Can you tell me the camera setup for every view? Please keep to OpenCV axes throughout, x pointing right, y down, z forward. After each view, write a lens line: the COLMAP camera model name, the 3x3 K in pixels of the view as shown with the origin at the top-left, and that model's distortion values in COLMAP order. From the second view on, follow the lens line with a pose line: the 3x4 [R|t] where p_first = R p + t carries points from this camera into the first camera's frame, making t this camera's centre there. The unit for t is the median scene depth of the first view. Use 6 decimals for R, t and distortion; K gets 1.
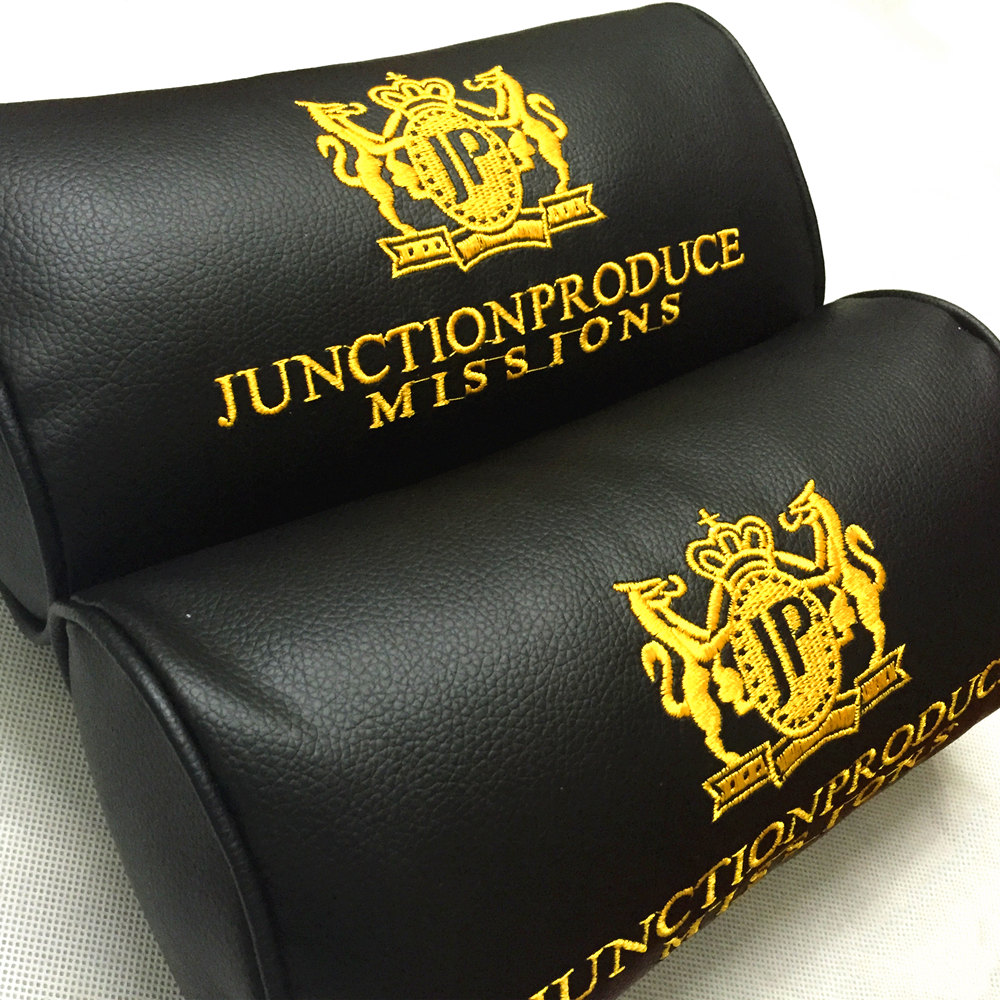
lens RADIAL K [[1168.0, 0, 498.8], [0, 1168.0, 496.4], [0, 0, 1]] dist [-0.029730, 0.000000]
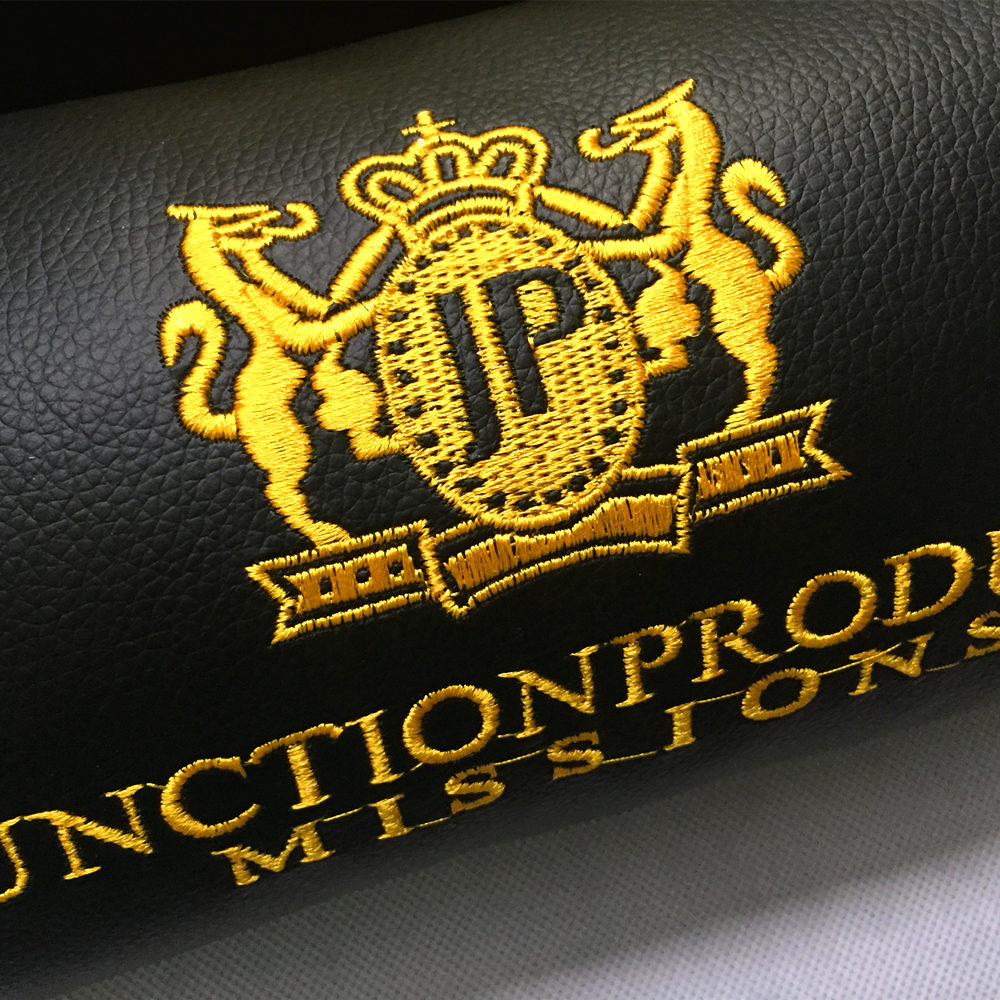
lens RADIAL K [[1168.0, 0, 499.0], [0, 1168.0, 506.2], [0, 0, 1]] dist [-0.029730, 0.000000]
pose [[0.898044, 0.095500, -0.429414, 0.470698], [-0.079073, 0.995296, 0.055982, 0.166661], [0.432740, -0.016319, 0.901371, 0.525790]]
